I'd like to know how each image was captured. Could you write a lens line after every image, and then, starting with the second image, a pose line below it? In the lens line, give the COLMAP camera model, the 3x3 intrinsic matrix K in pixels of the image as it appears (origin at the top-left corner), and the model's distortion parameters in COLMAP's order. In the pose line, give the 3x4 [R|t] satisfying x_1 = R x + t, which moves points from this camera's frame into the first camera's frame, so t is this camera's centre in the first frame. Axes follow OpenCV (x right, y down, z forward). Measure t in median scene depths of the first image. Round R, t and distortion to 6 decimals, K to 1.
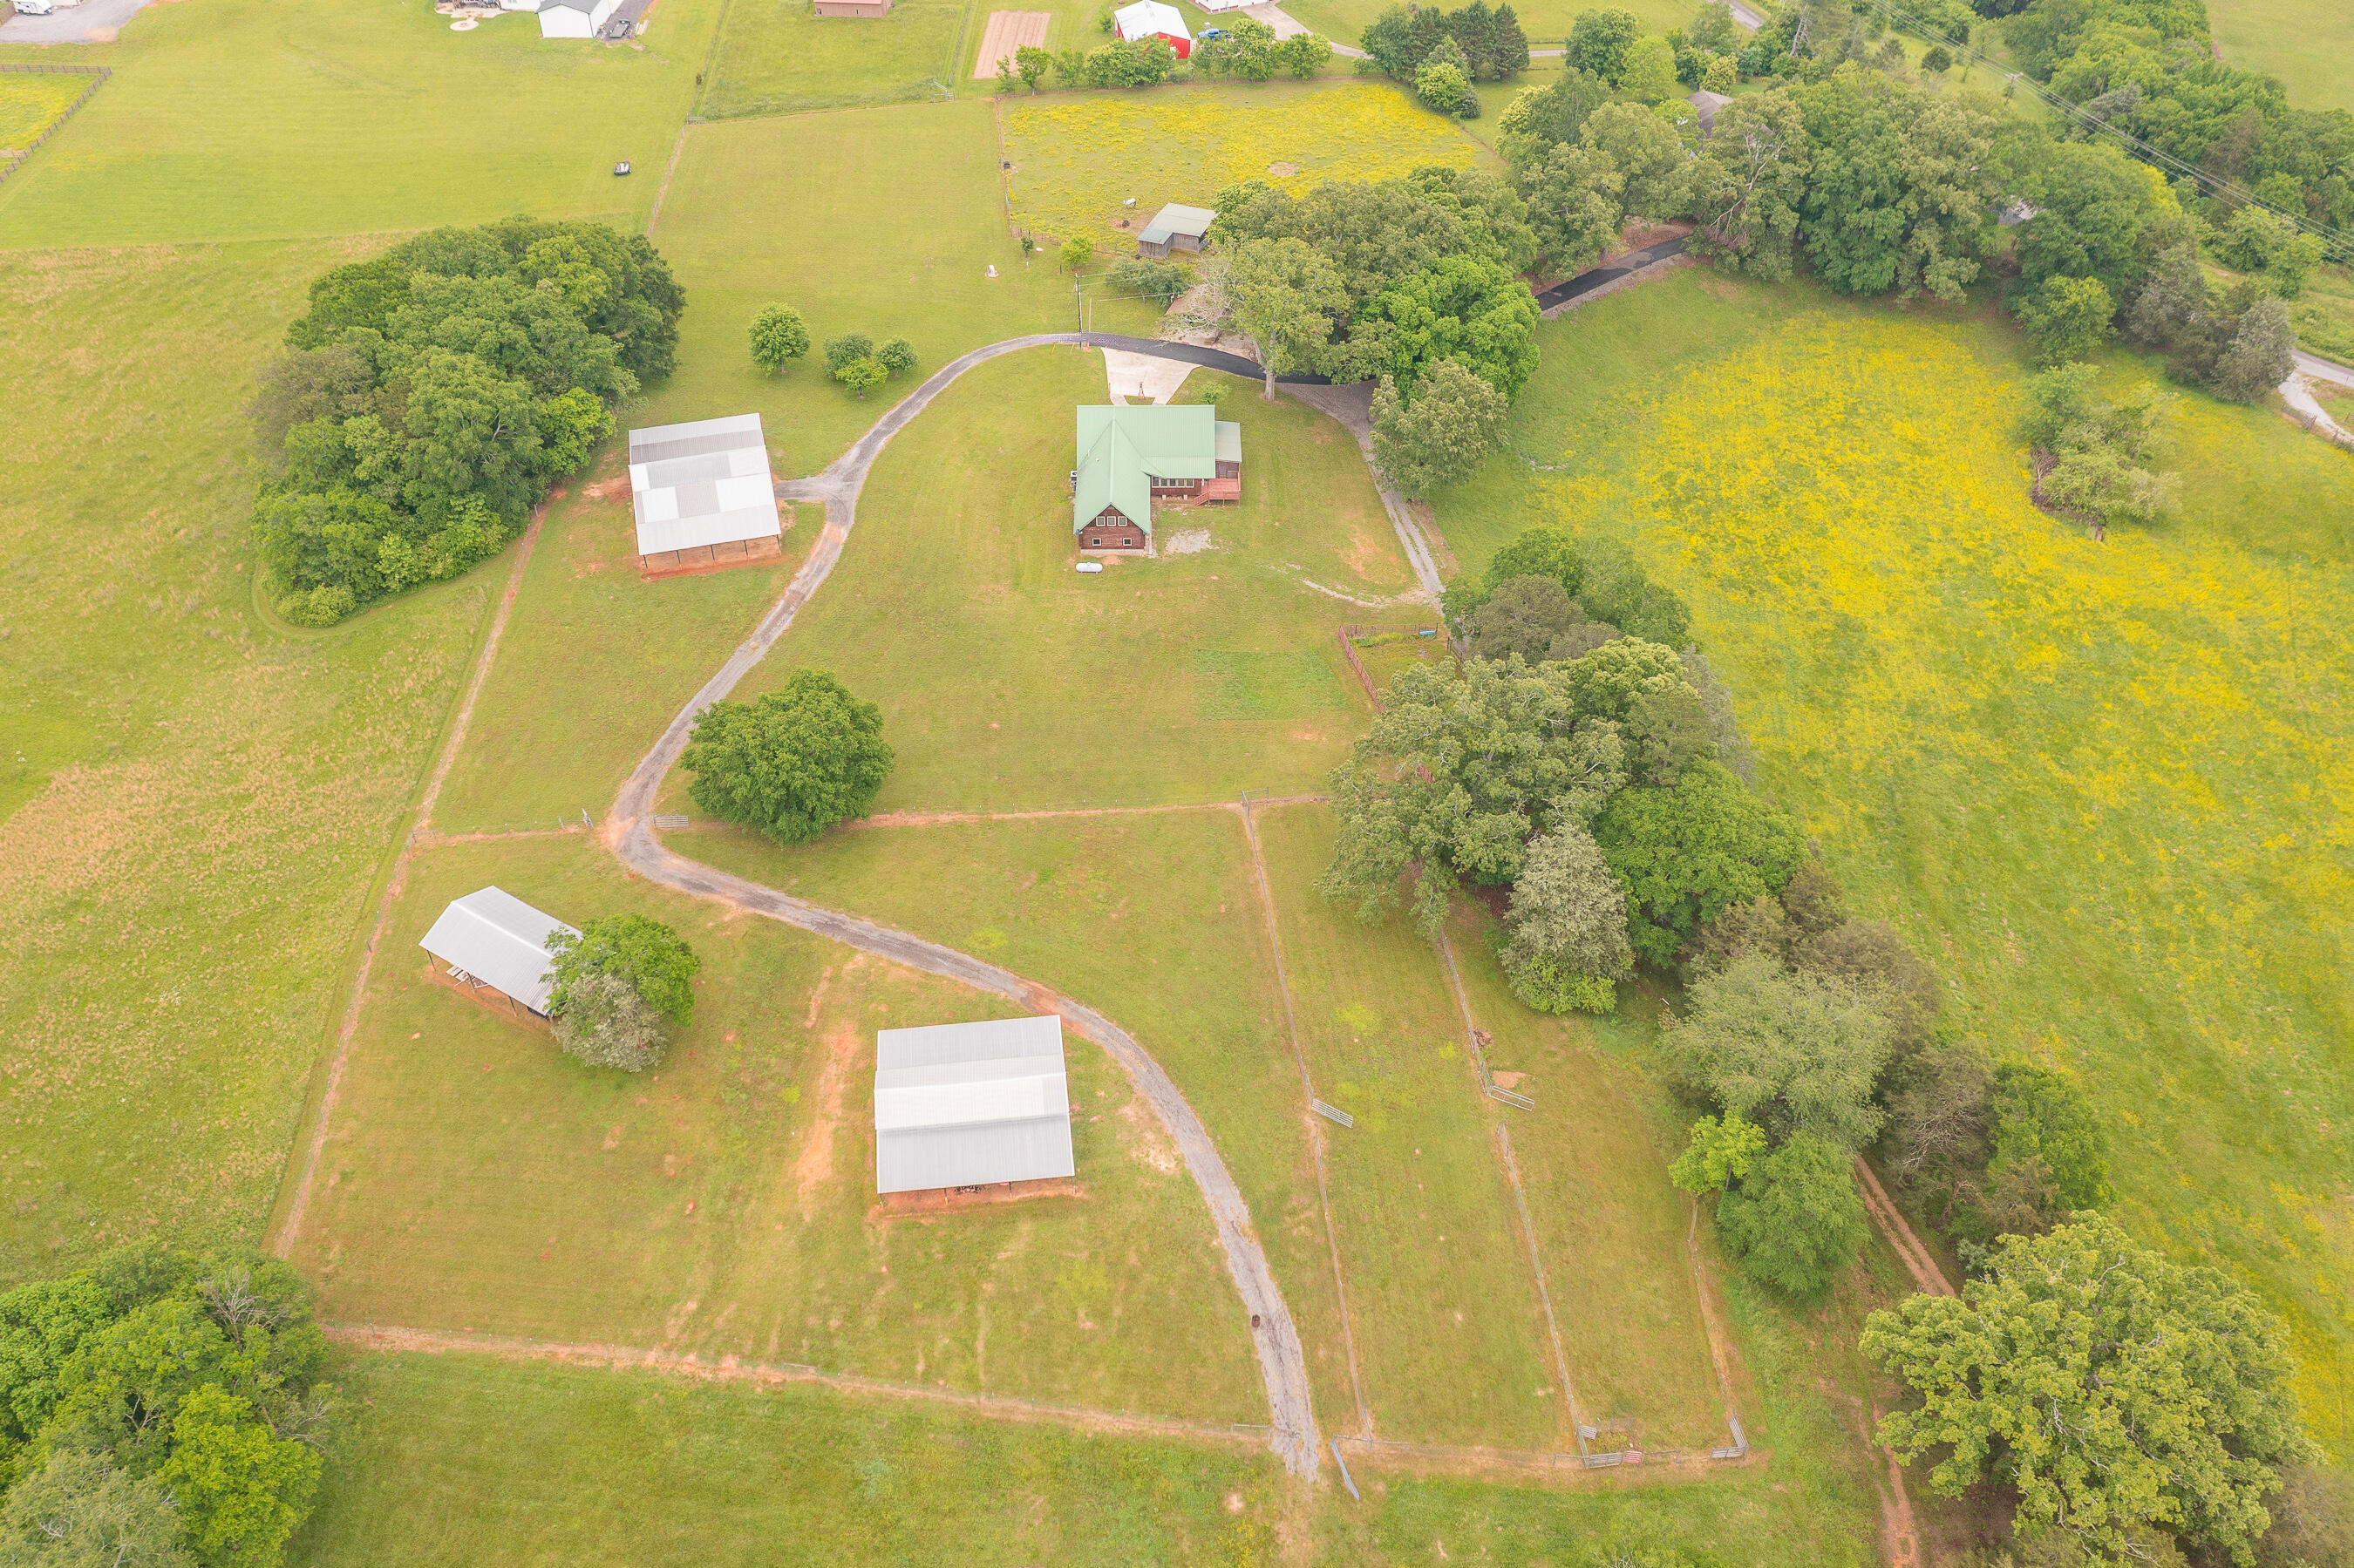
lens RADIAL K [[1885.2, 0, 1169.9], [0, 1885.2, 774.3], [0, 0, 1]] dist [-0.015553, 0.002496]
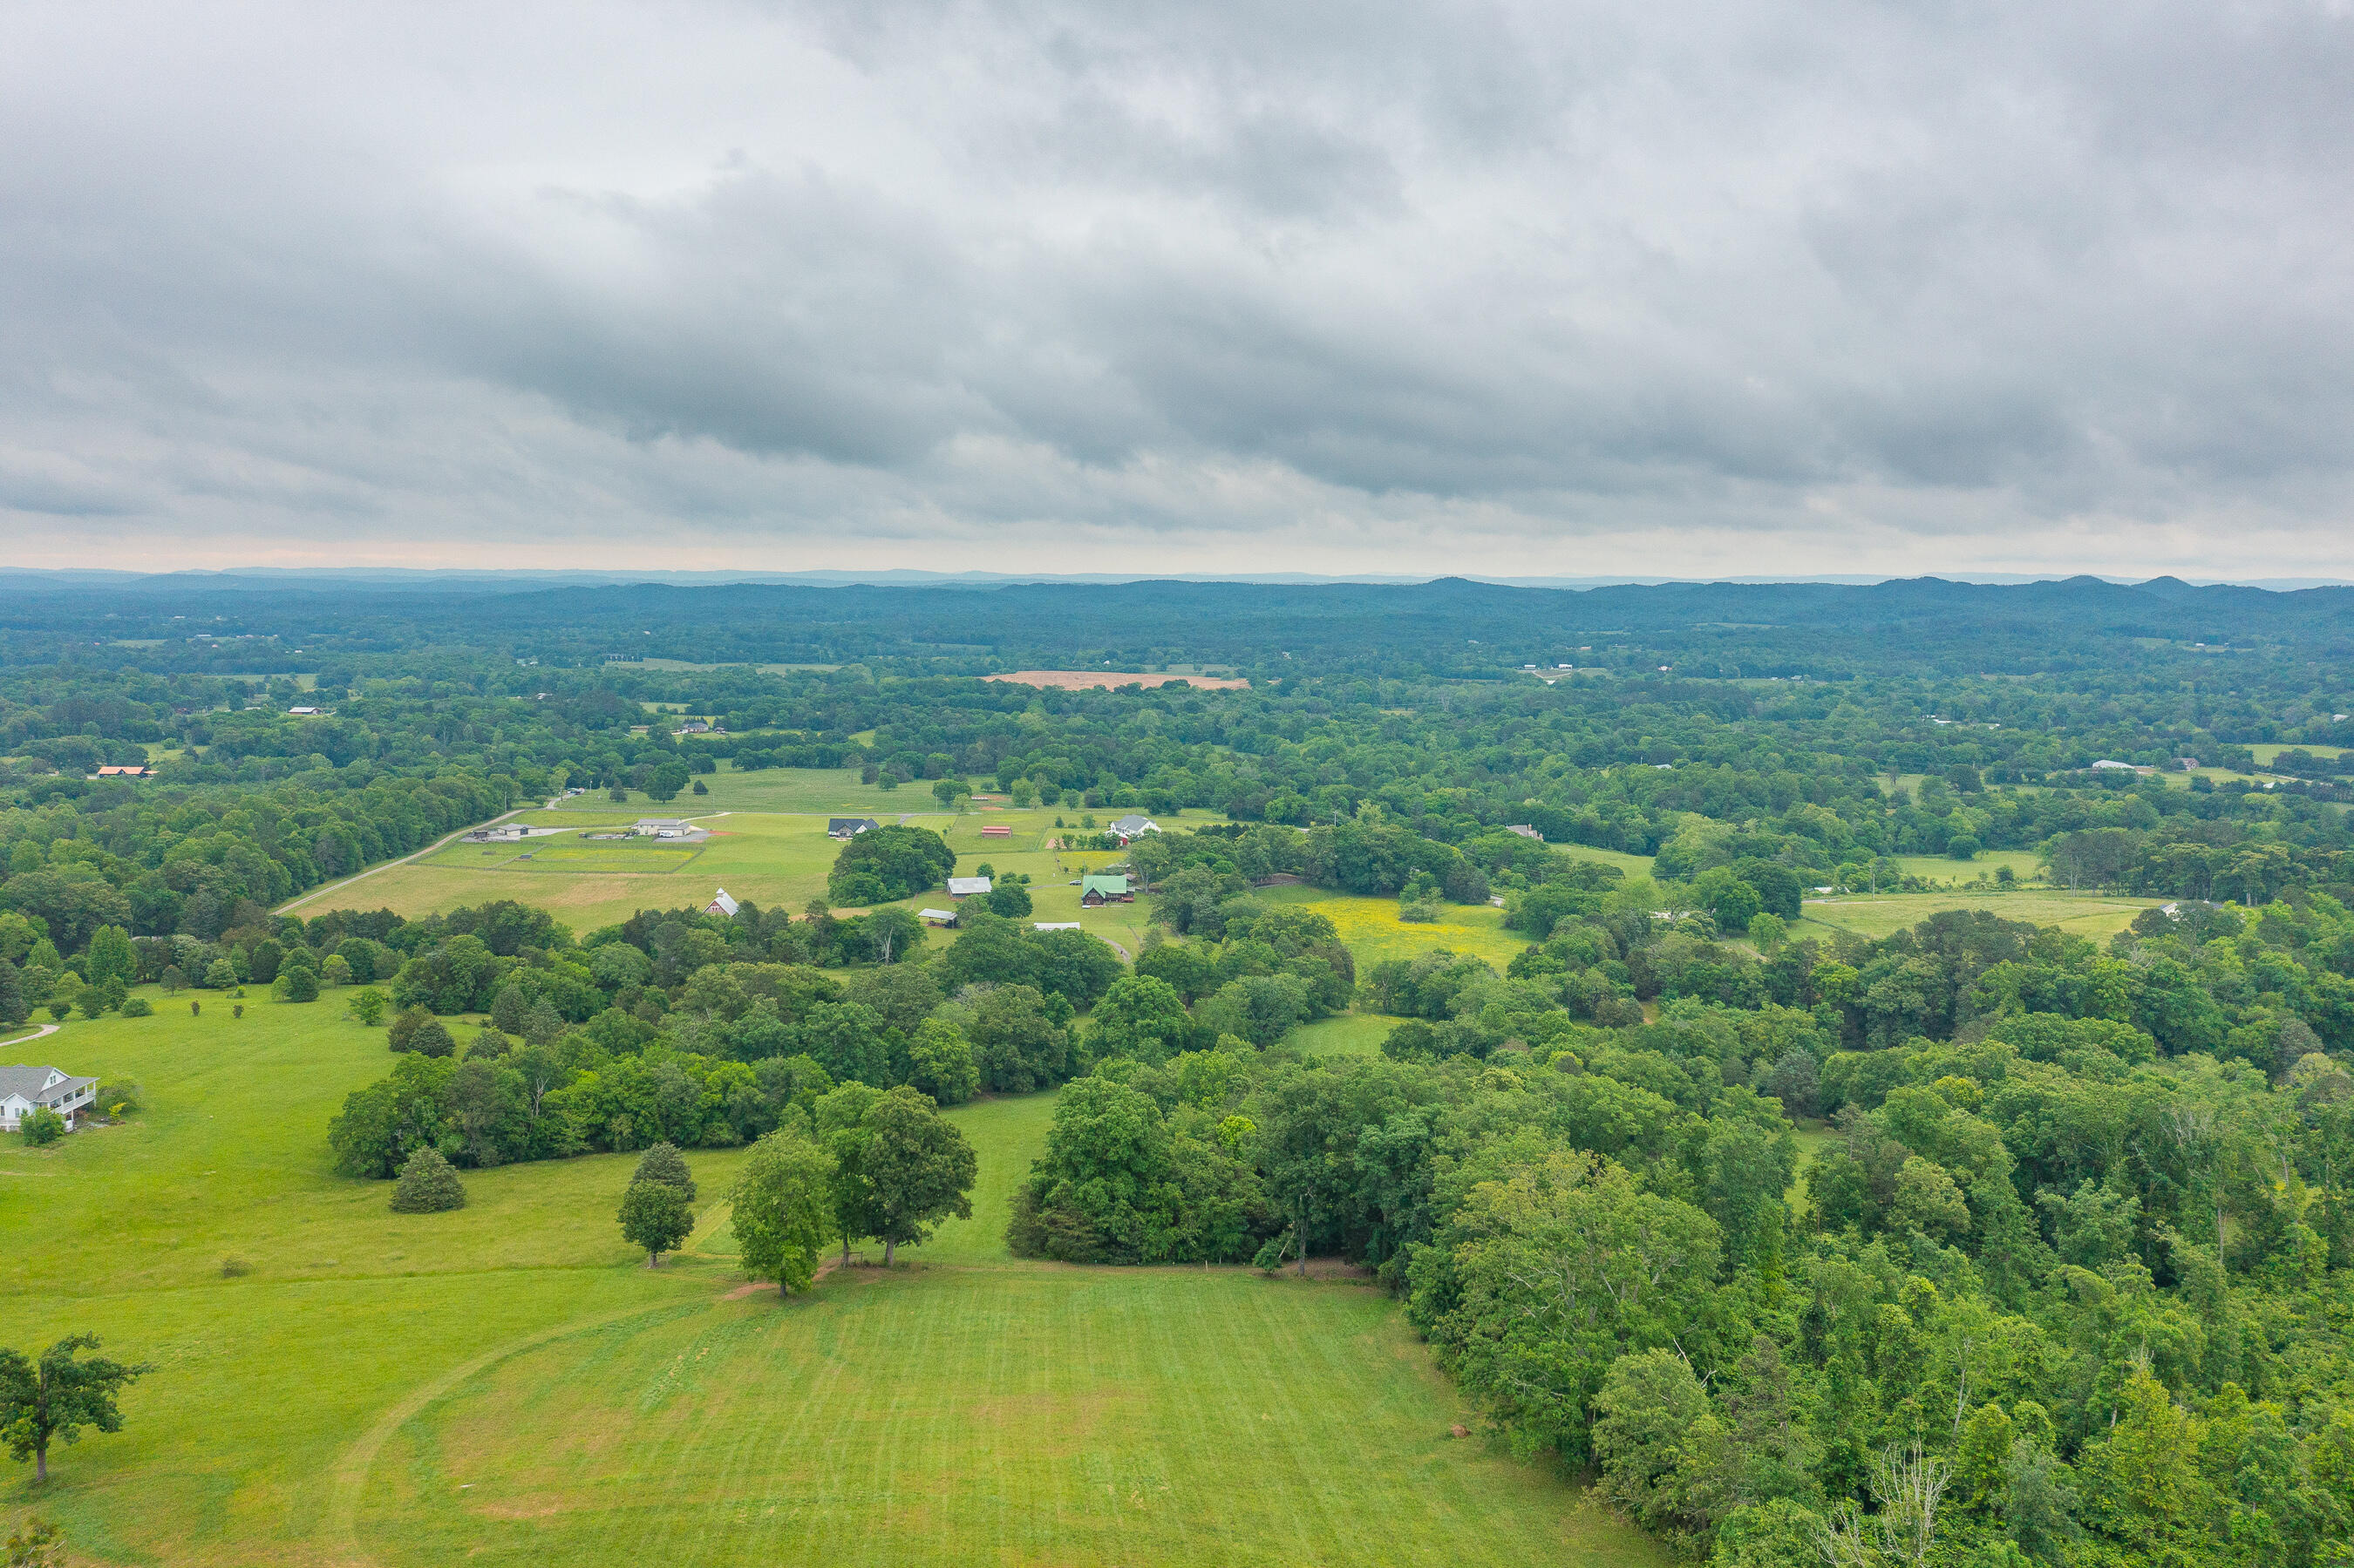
lens RADIAL K [[1876.1, 0, 1171.7], [0, 1876.1, 761.6], [0, 0, 1]] dist [-0.007746, 0.007667]
pose [[0.999951, 0.008715, 0.004601, 0.079437], [-0.004366, 0.810324, -0.585966, 1.426257], [-0.008835, 0.585917, 0.810323, -1.599528]]
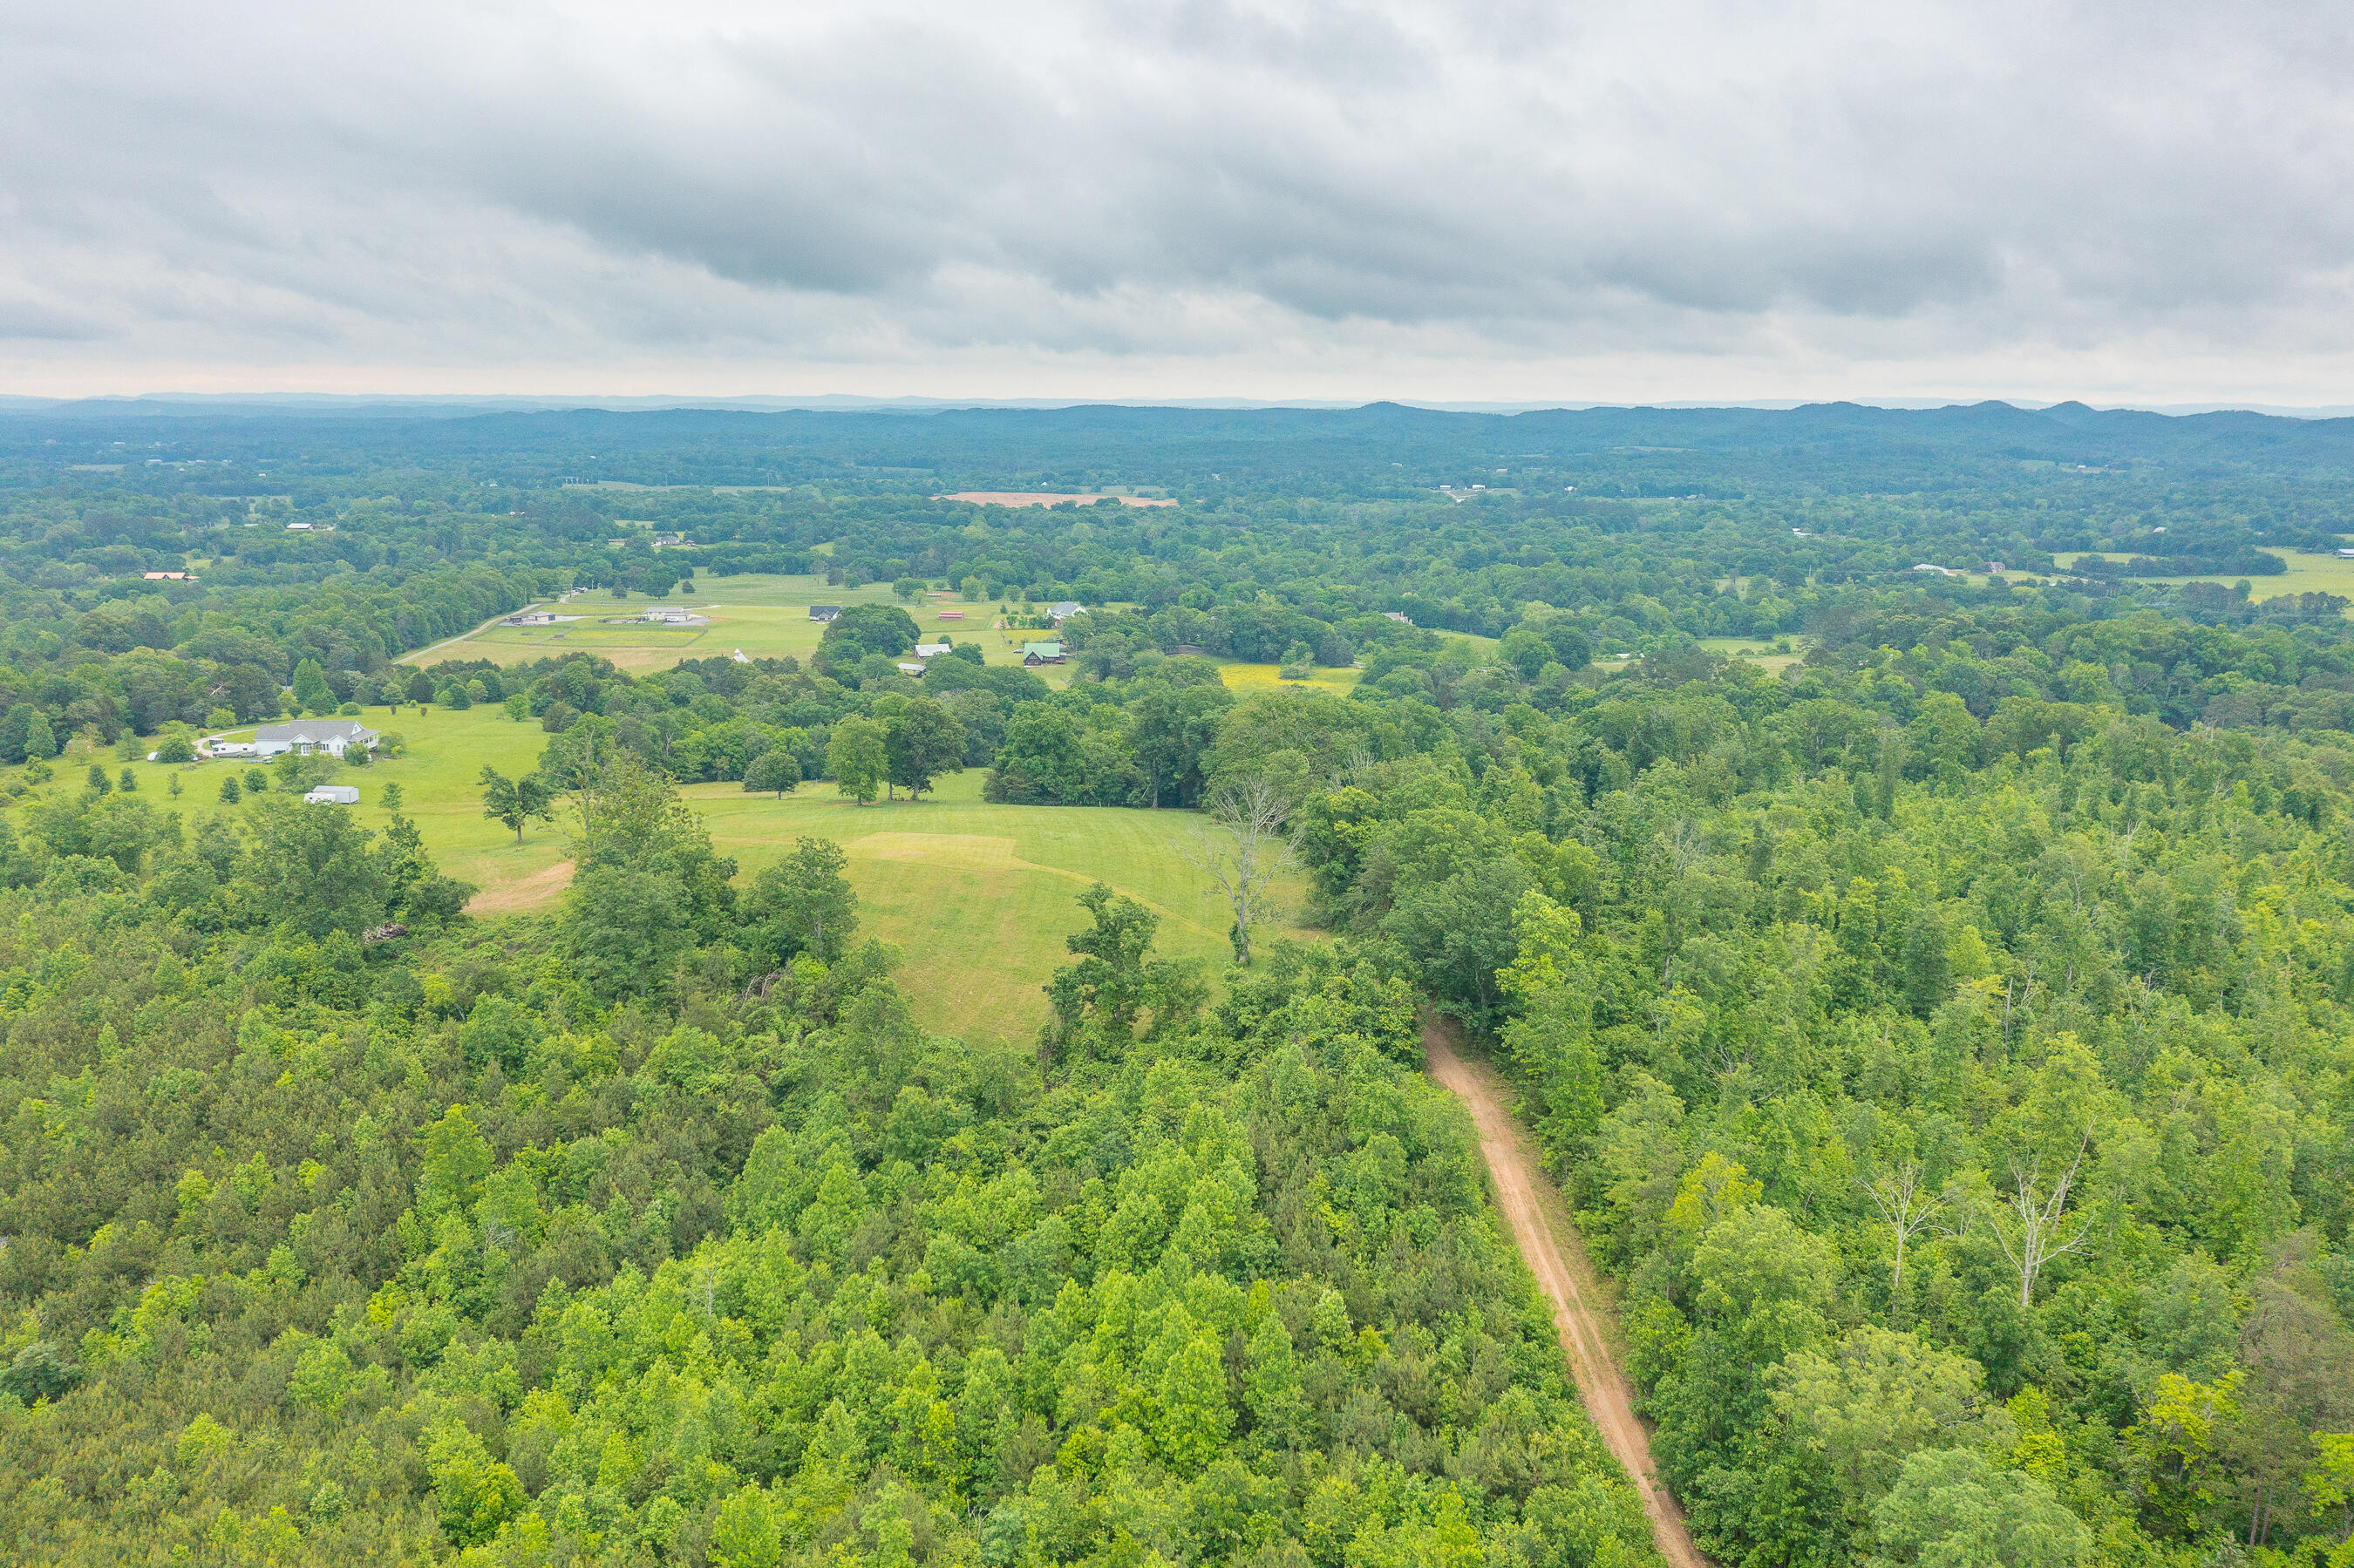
lens RADIAL K [[1876.1, 0, 1171.7], [0, 1876.1, 761.6], [0, 0, 1]] dist [-0.007746, 0.007667]
pose [[0.999318, 0.001855, 0.036877, 0.108367], [0.017206, 0.860273, -0.509543, 1.922875], [-0.032669, 0.509830, 0.859654, -2.153270]]
